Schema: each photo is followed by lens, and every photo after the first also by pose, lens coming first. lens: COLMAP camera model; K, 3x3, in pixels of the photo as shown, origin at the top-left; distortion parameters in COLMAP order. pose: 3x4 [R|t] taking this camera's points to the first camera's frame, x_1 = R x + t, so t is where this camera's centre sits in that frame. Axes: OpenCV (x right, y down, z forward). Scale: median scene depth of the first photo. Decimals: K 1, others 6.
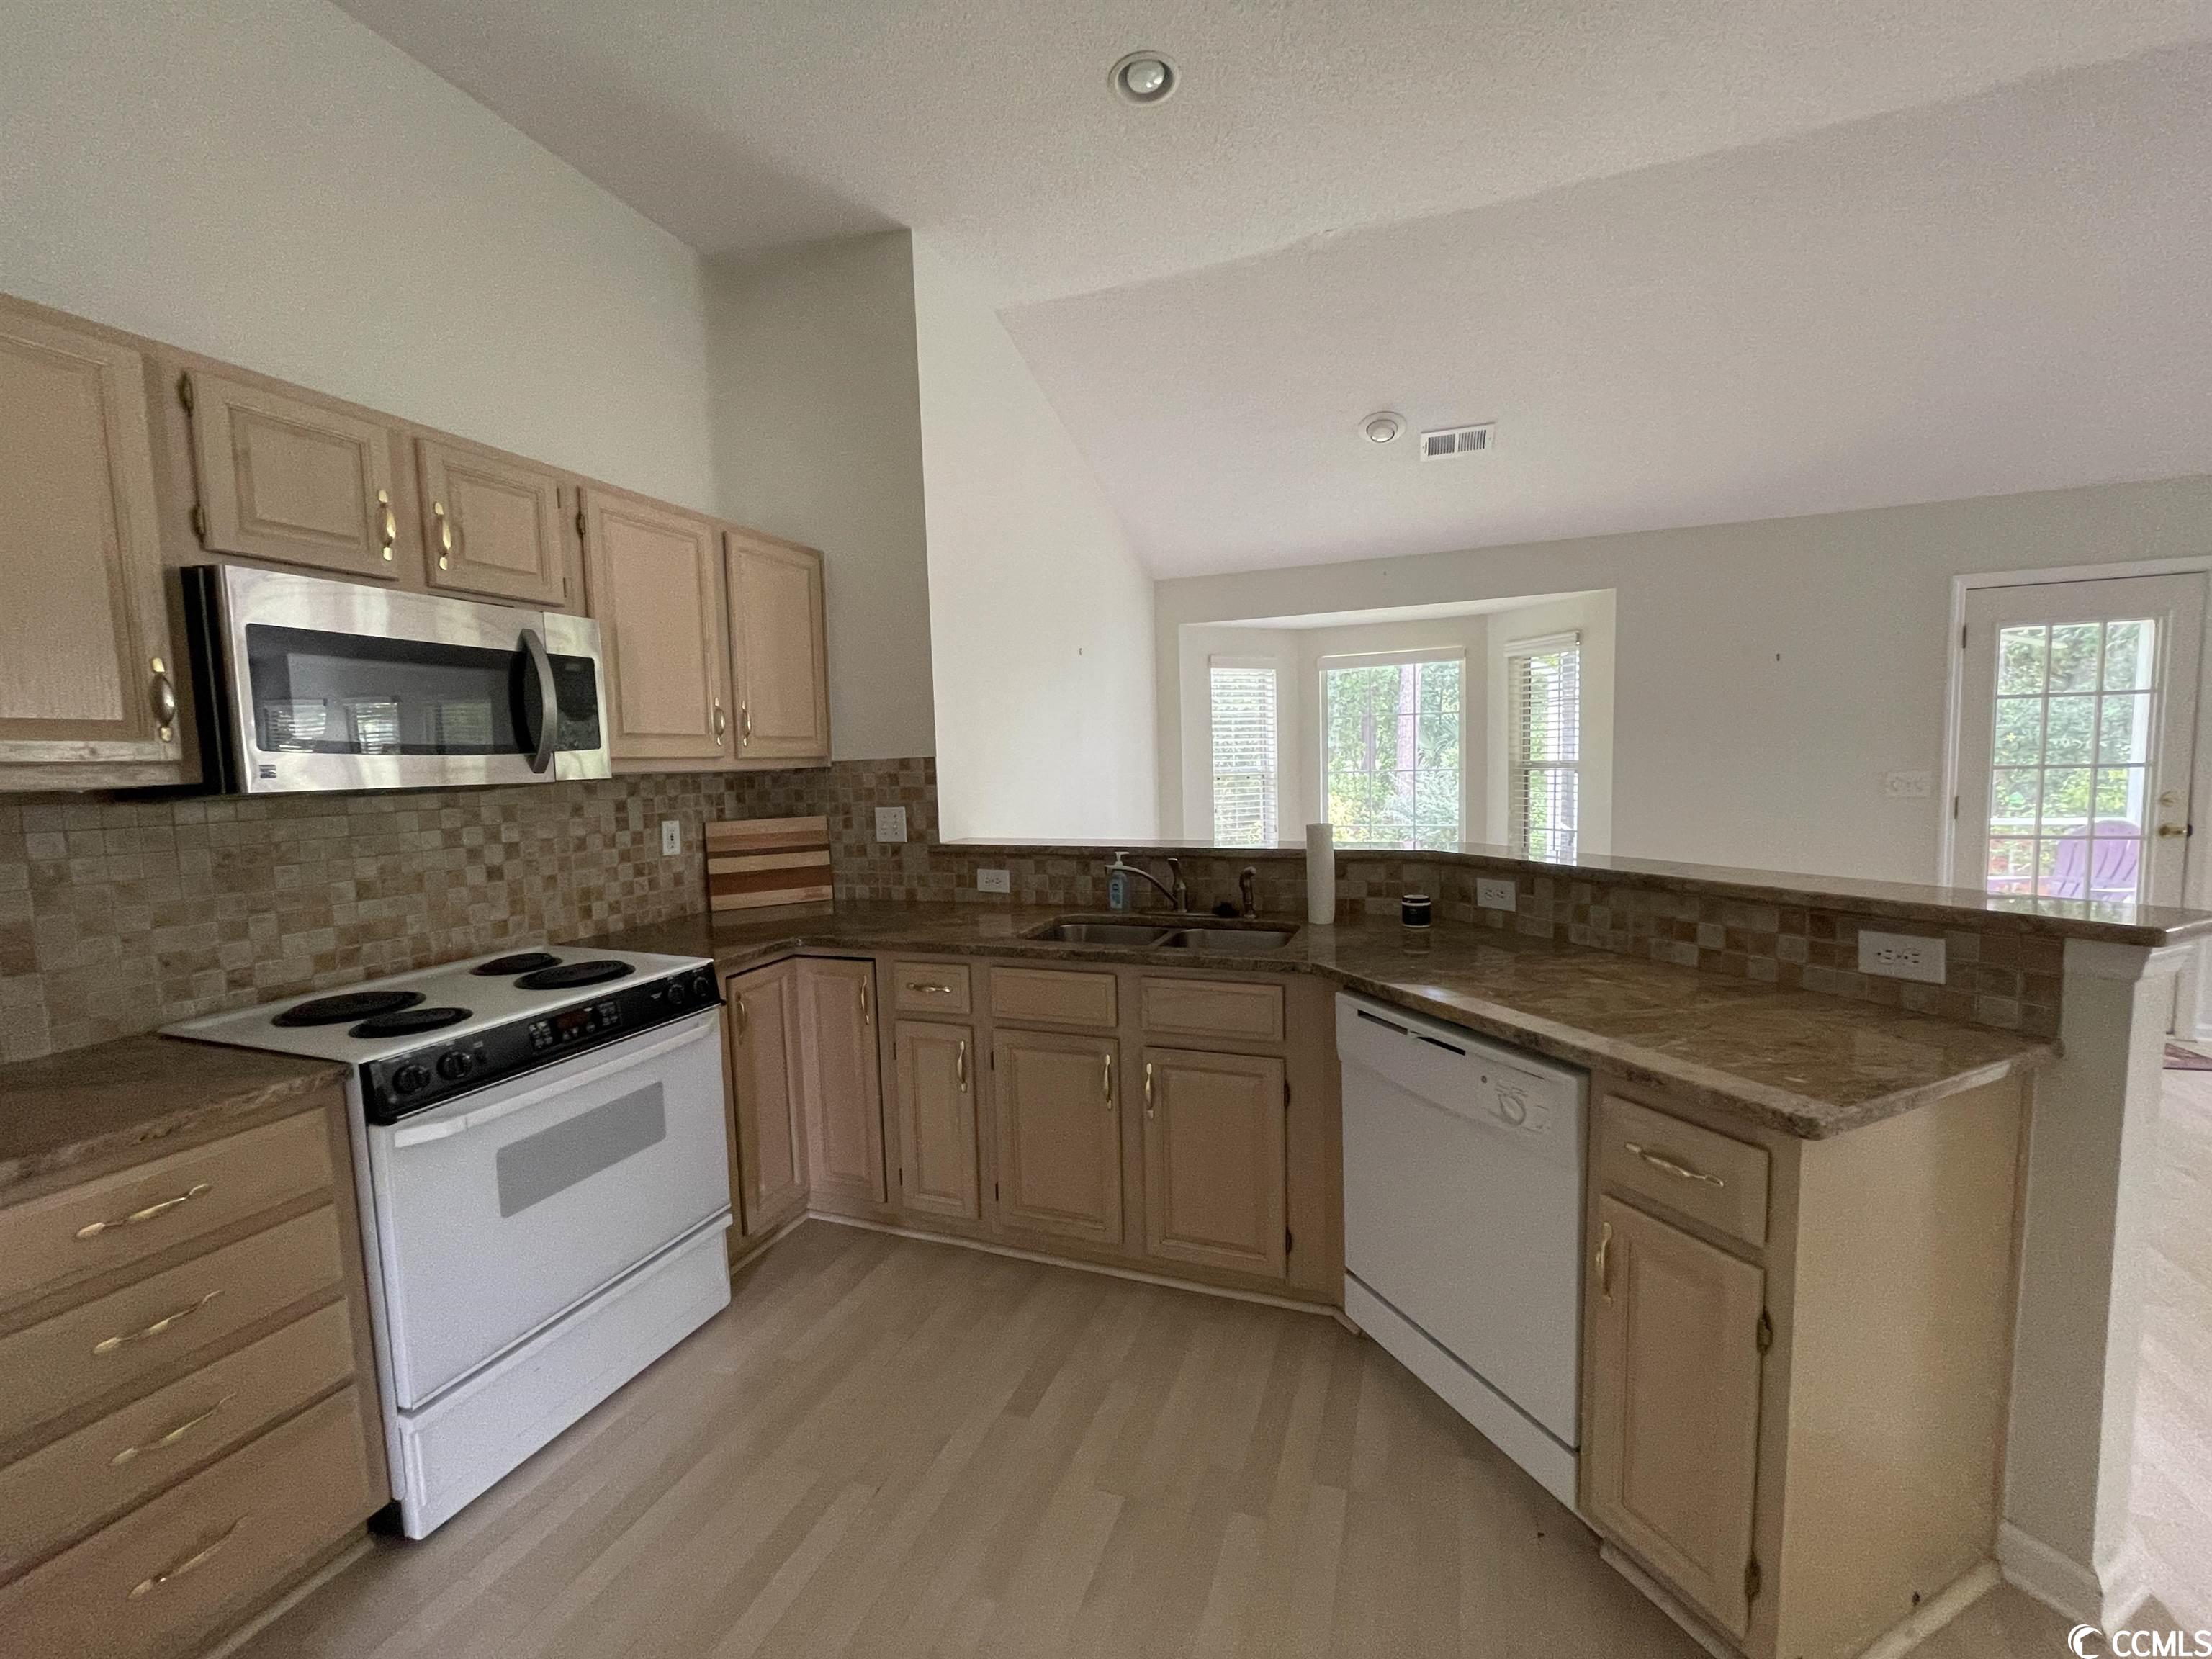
lens RADIAL K [[893.8, 0, 1105.6], [0, 893.8, 832.4], [0, 0, 1]] dist [-0.001598, -0.000218]
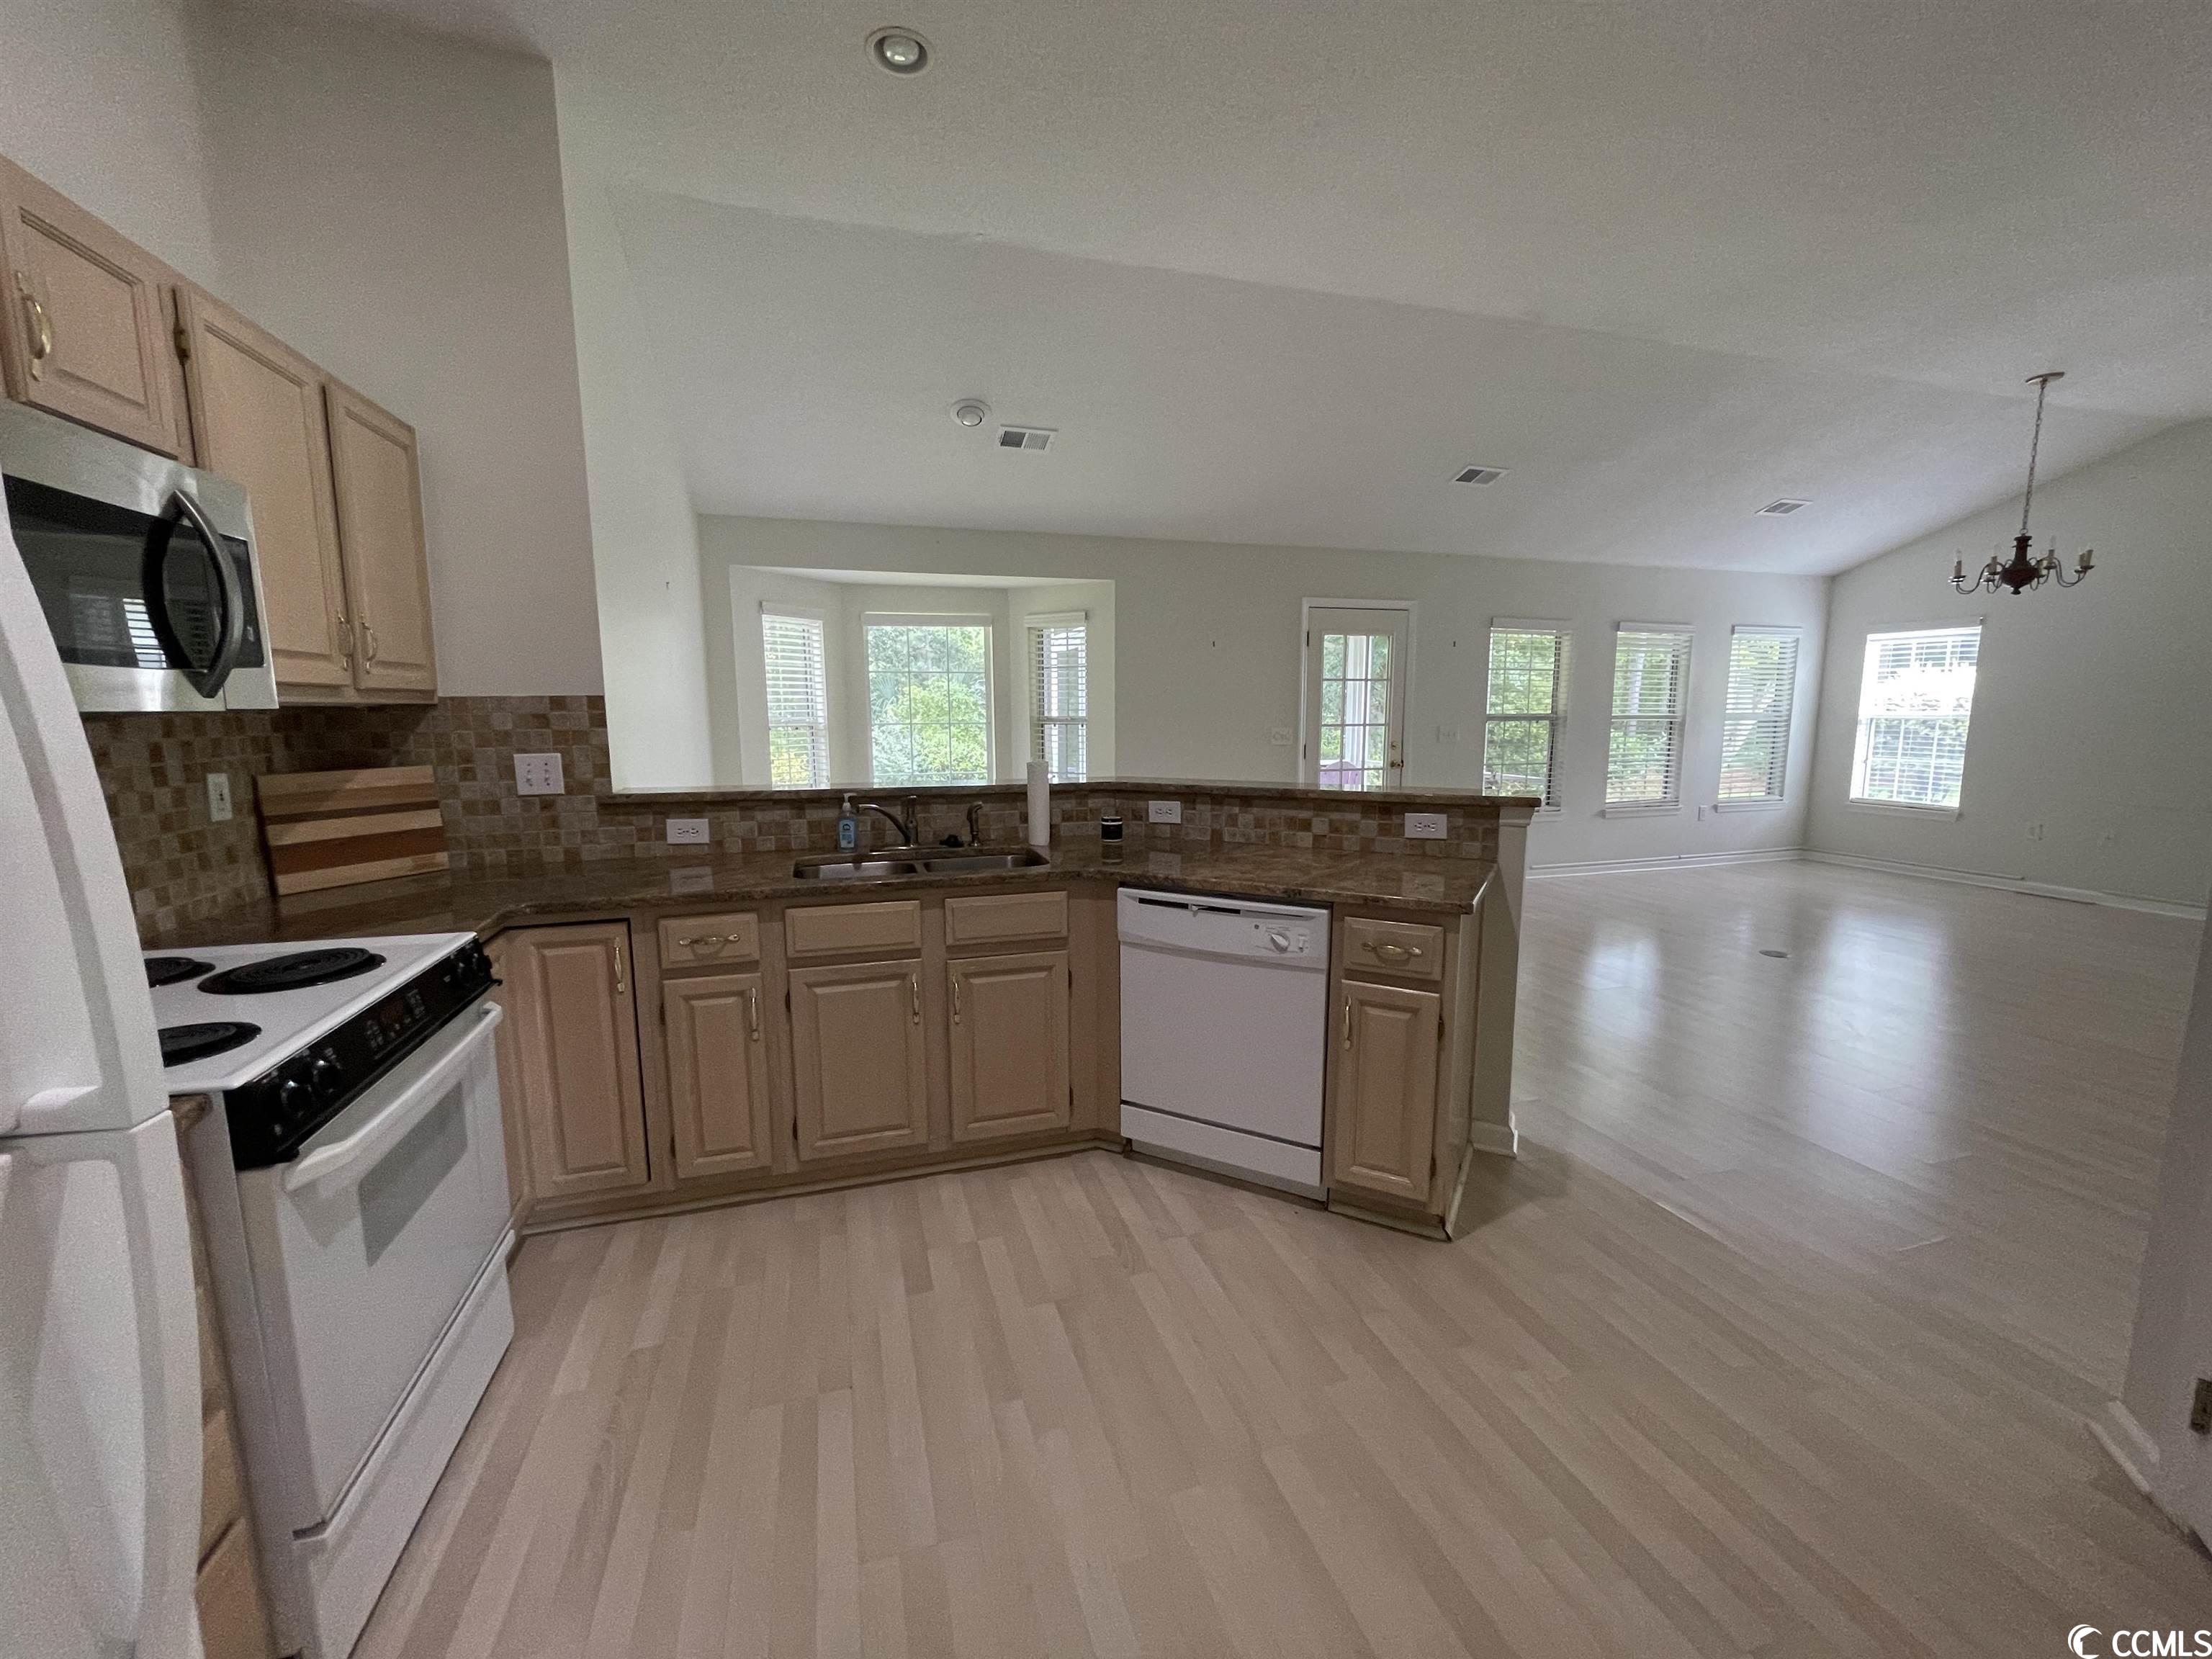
lens RADIAL K [[893.8, 0, 1107.1], [0, 893.8, 832.5], [0, 0, 1]] dist [-0.001598, -0.000218]
pose [[0.789805, -0.060463, 0.610371, -0.423577], [0.032016, 0.997837, 0.057418, 0.019120], [-0.612522, -0.025808, 0.790032, -0.003280]]
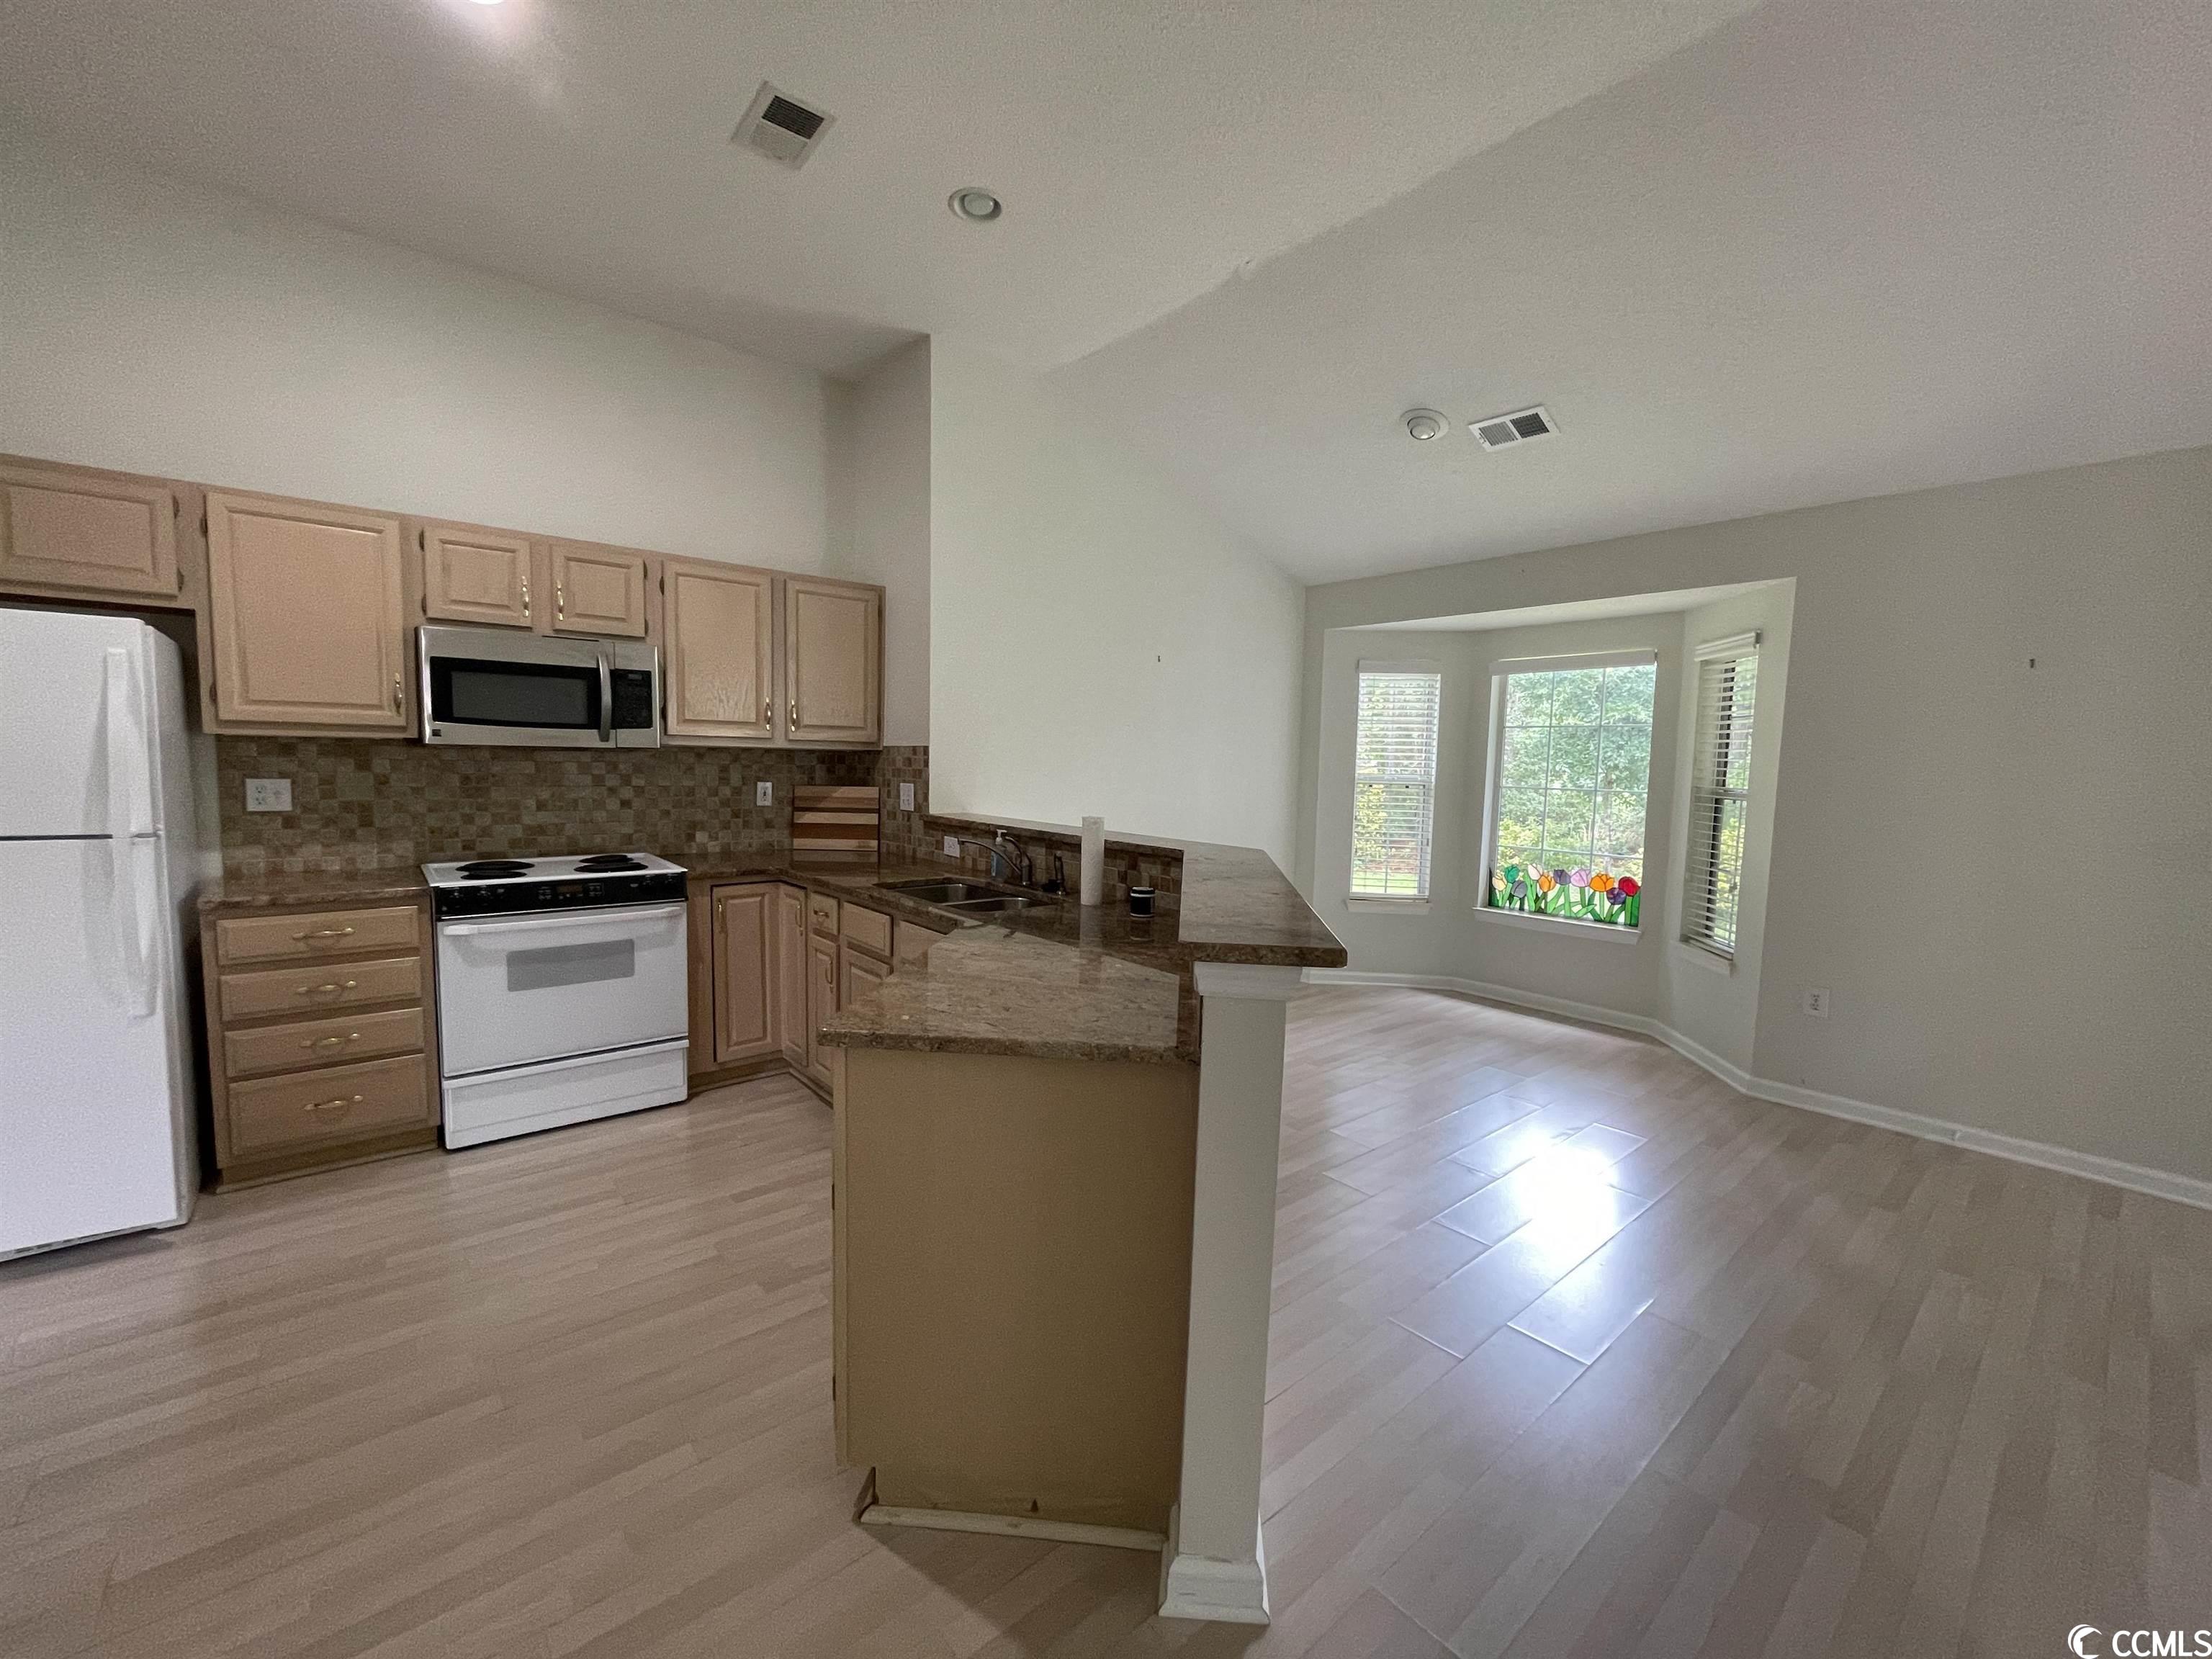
lens RADIAL K [[893.8, 0, 1105.9], [0, 893.8, 833.7], [0, 0, 1]] dist [-0.001598, -0.000218]
pose [[0.871261, 0.090764, -0.482354, 0.804726], [-0.088770, 0.995686, 0.027014, -0.020577], [0.482725, 0.019283, 0.875560, 0.012552]]
